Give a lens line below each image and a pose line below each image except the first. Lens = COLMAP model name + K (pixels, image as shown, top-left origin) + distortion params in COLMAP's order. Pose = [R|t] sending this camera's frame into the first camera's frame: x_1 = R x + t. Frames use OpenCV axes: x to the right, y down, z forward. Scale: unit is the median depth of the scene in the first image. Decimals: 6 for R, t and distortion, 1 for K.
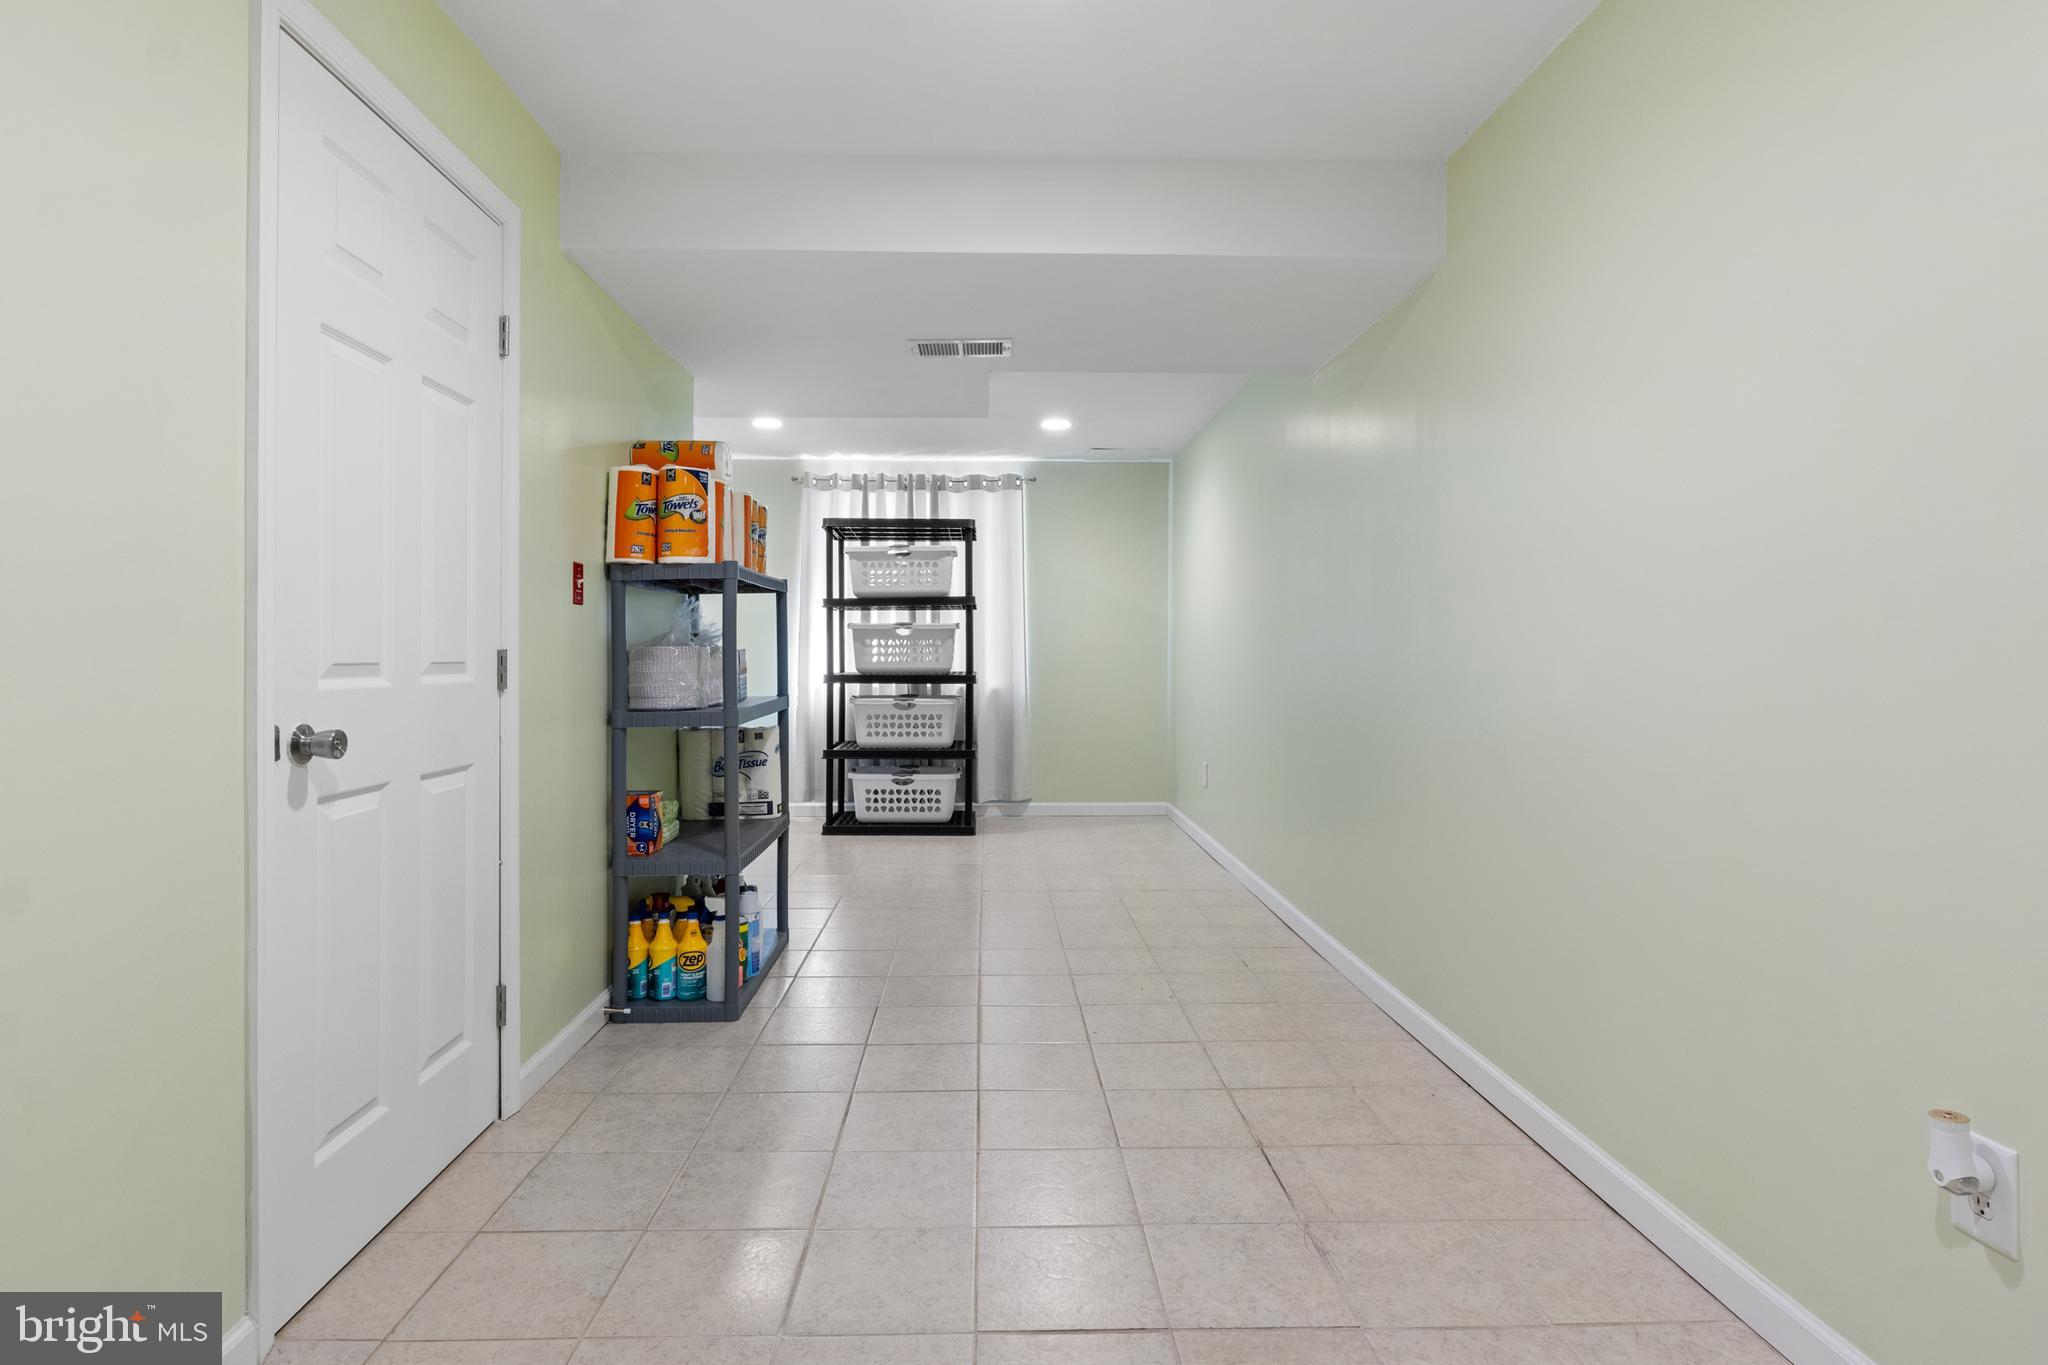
lens RADIAL K [[1024.7, 0, 1018.7], [0, 1024.7, 670.7], [0, 0, 1]] dist [0.005519, 0.001237]
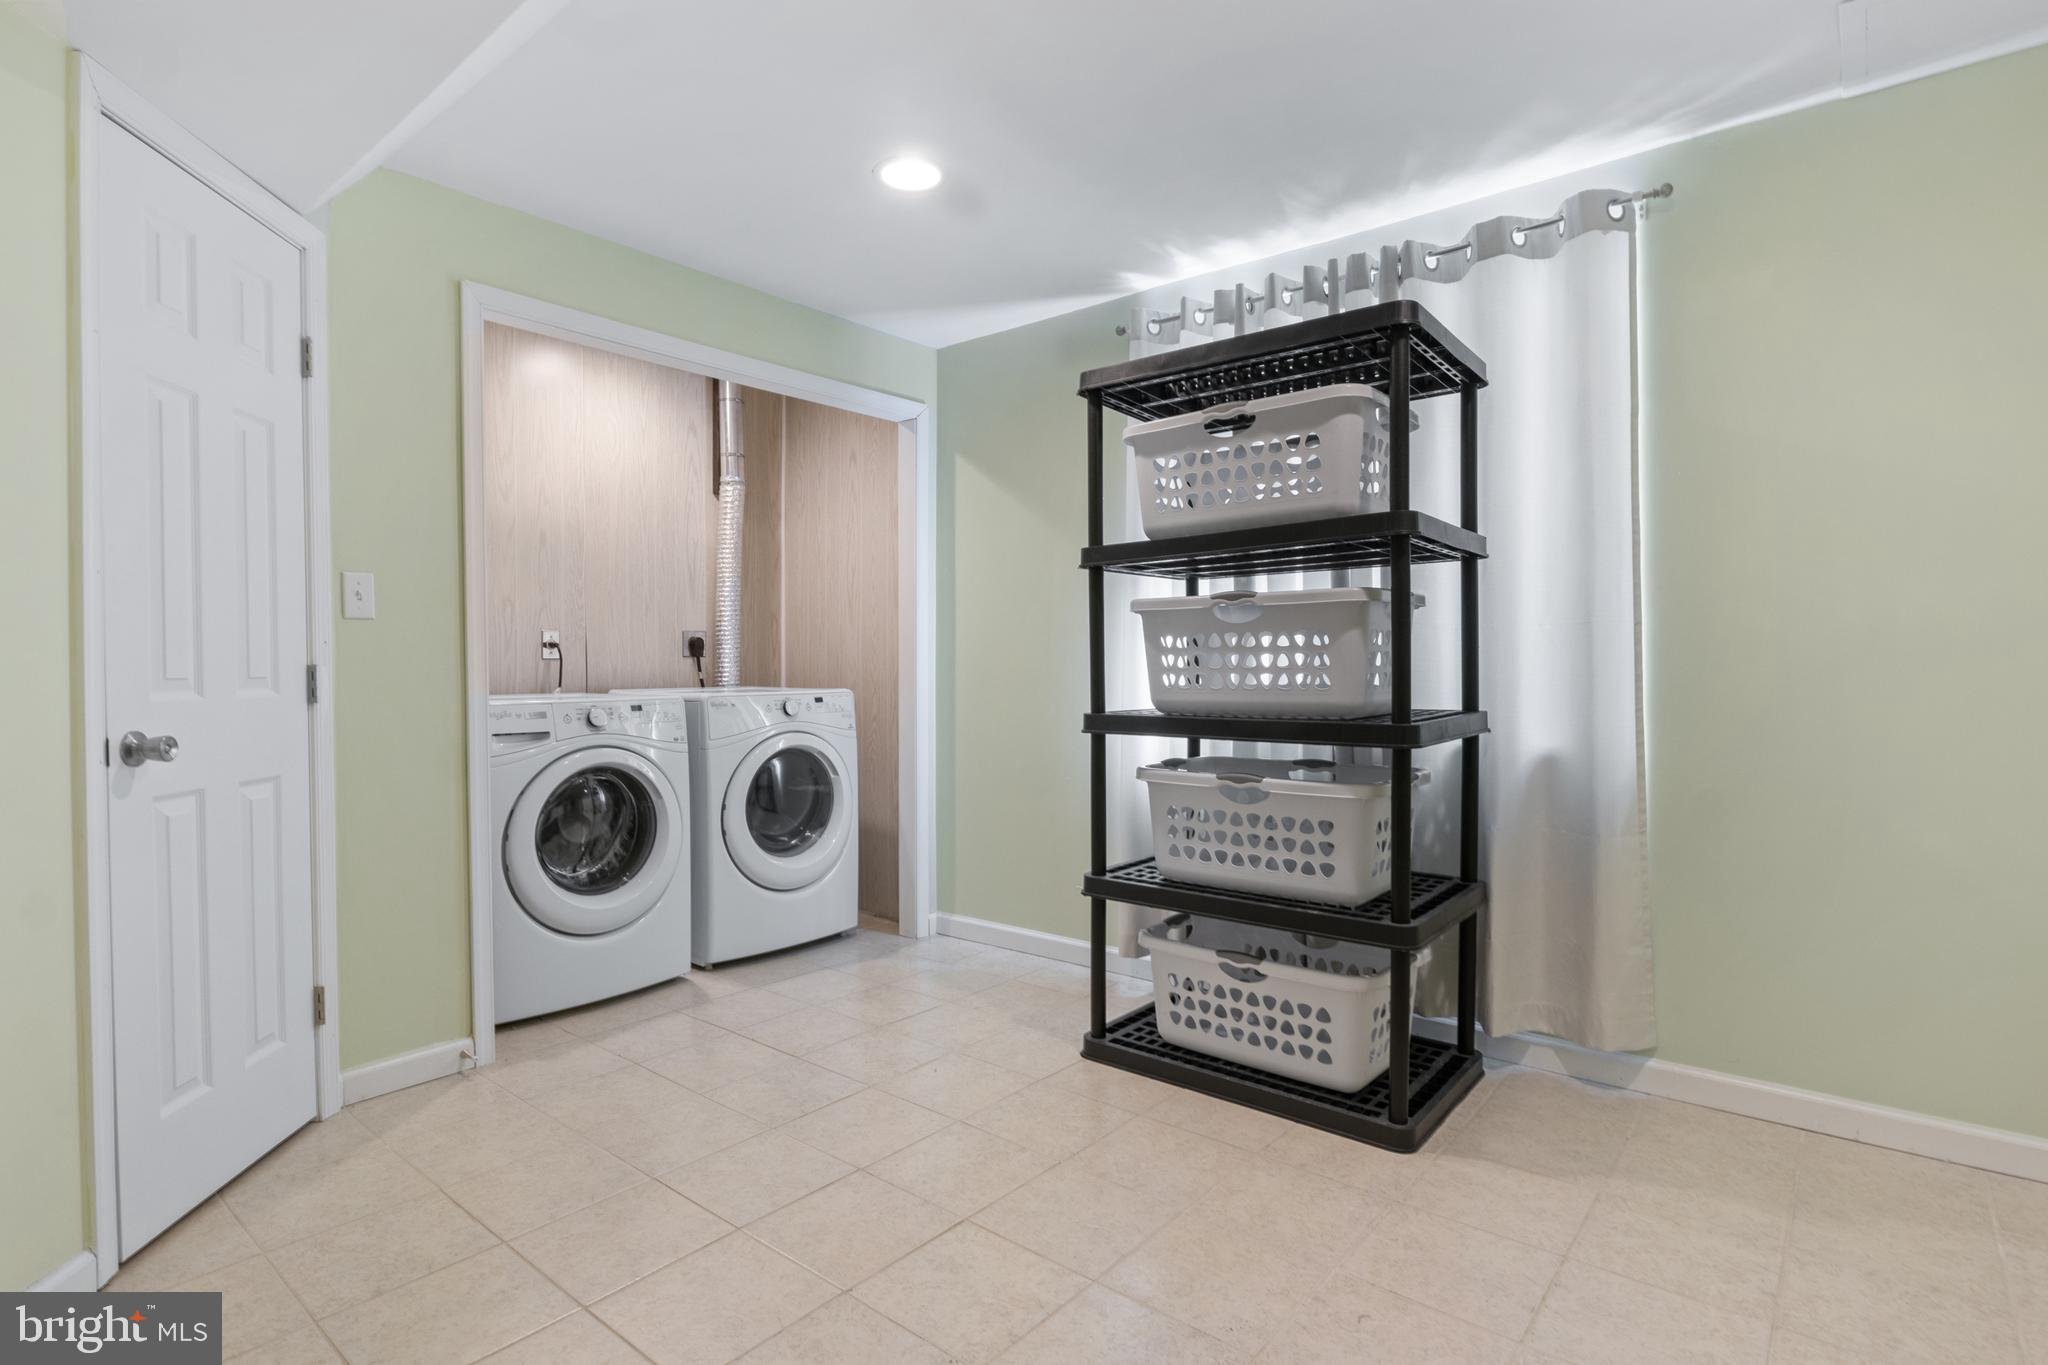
lens RADIAL K [[1024.7, 0, 1027.9], [0, 1024.7, 691.3], [0, 0, 1]] dist [0.005519, 0.001237]
pose [[0.753318, 0.008639, -0.657599, 0.094873], [-0.003925, 0.999955, 0.008640, -0.010126], [0.657644, -0.003927, 0.753318, 0.625169]]
